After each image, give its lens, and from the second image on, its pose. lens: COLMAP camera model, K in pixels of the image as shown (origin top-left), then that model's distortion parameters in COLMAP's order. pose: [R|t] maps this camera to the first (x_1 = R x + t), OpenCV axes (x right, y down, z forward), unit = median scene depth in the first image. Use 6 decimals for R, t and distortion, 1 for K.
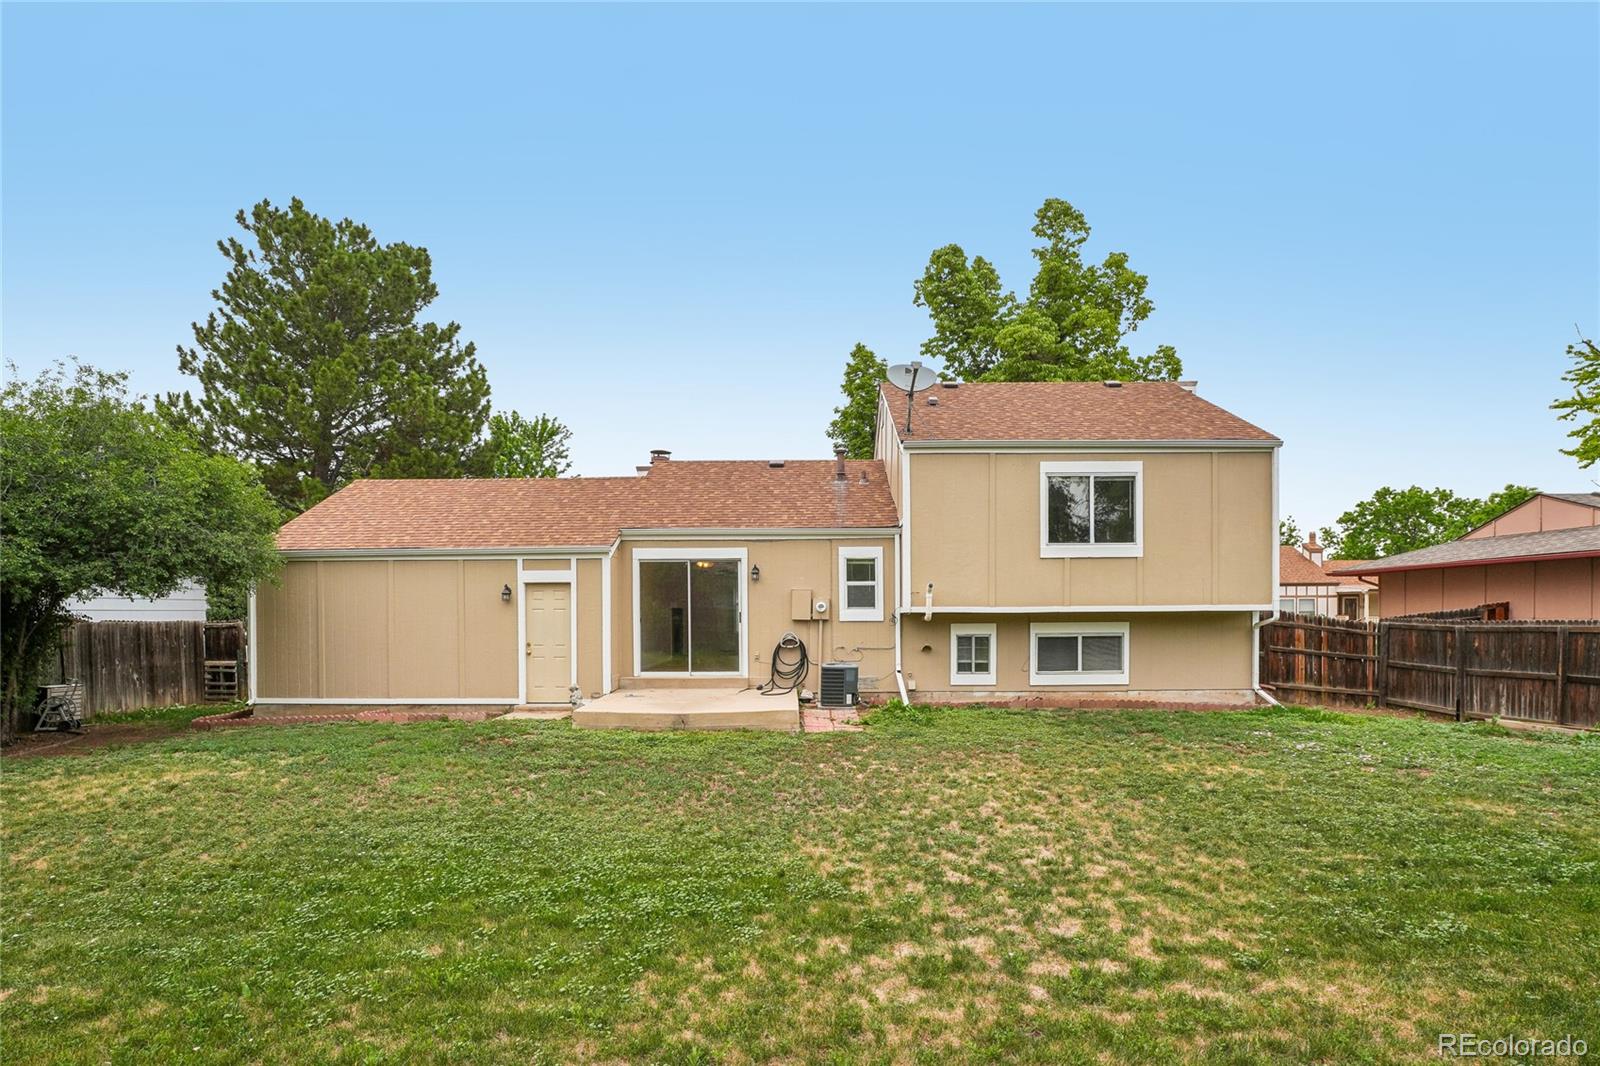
lens RADIAL K [[800.3, 0, 798.8], [0, 800.3, 527.1], [0, 0, 1]] dist [-0.019821, 0.004874]
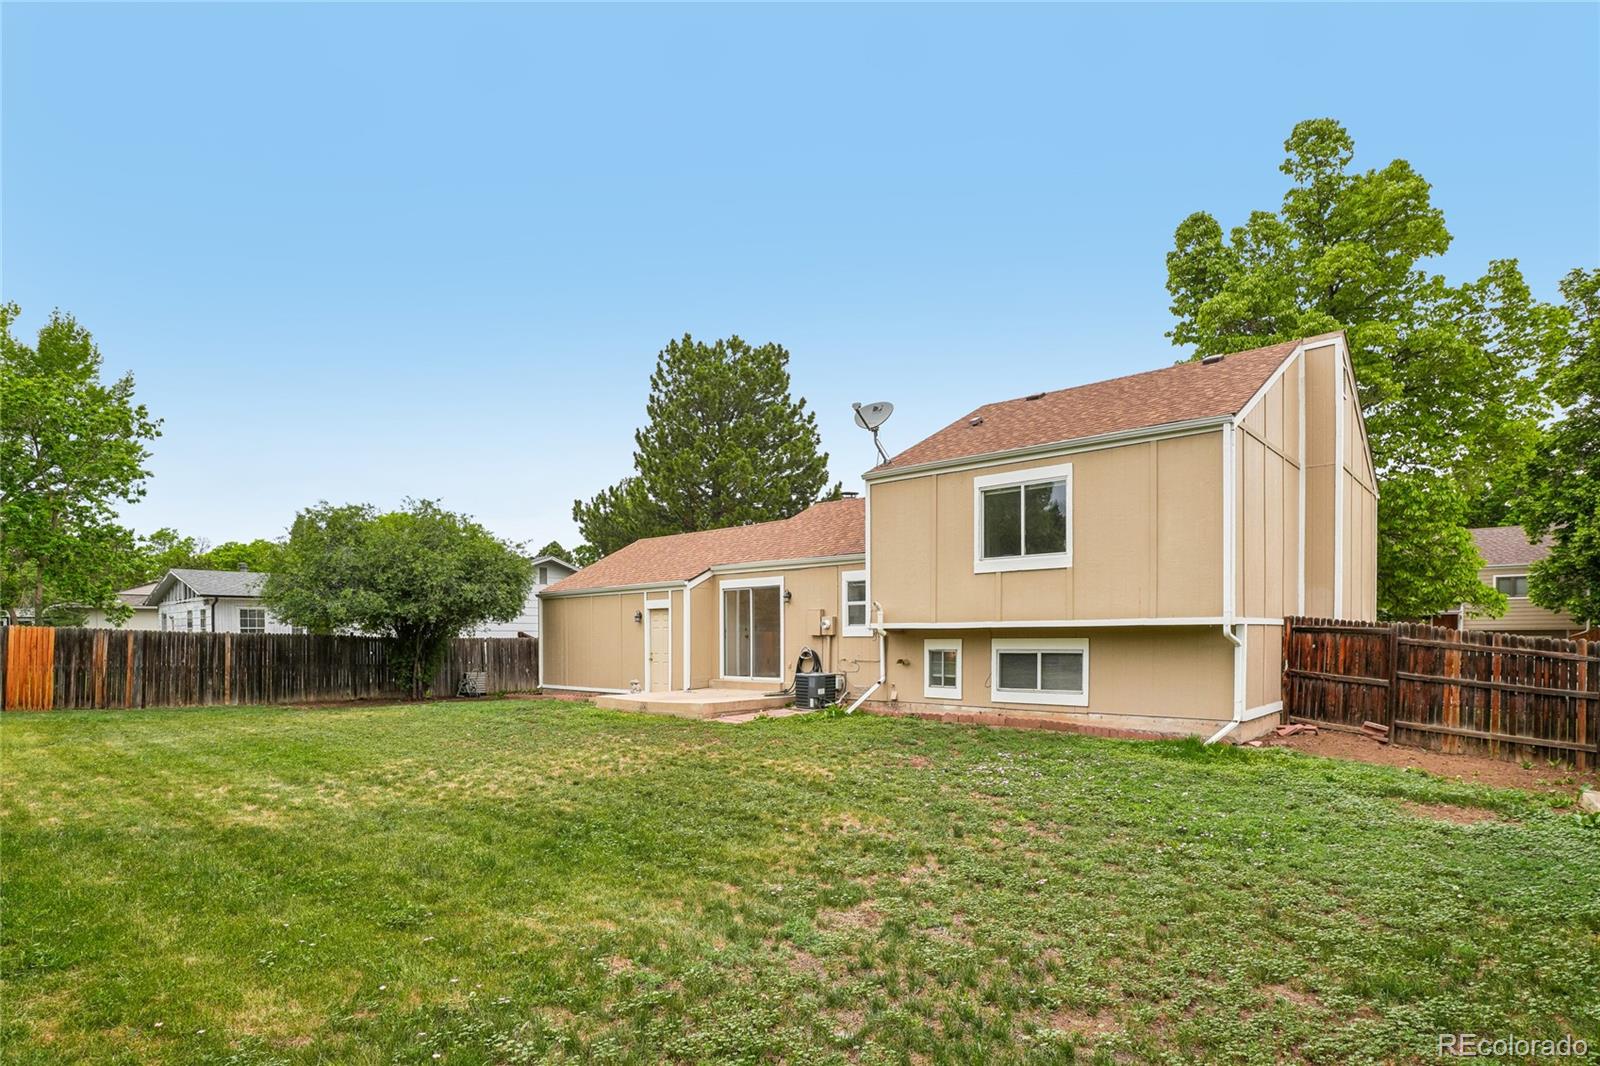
lens RADIAL K [[800.3, 0, 797.3], [0, 800.3, 540.3], [0, 0, 1]] dist [-0.019821, 0.004874]
pose [[0.771327, -0.074157, -0.632104, 0.740681], [0.064789, 0.997178, -0.037927, 0.020187], [0.633133, -0.011699, 0.773955, 0.080368]]
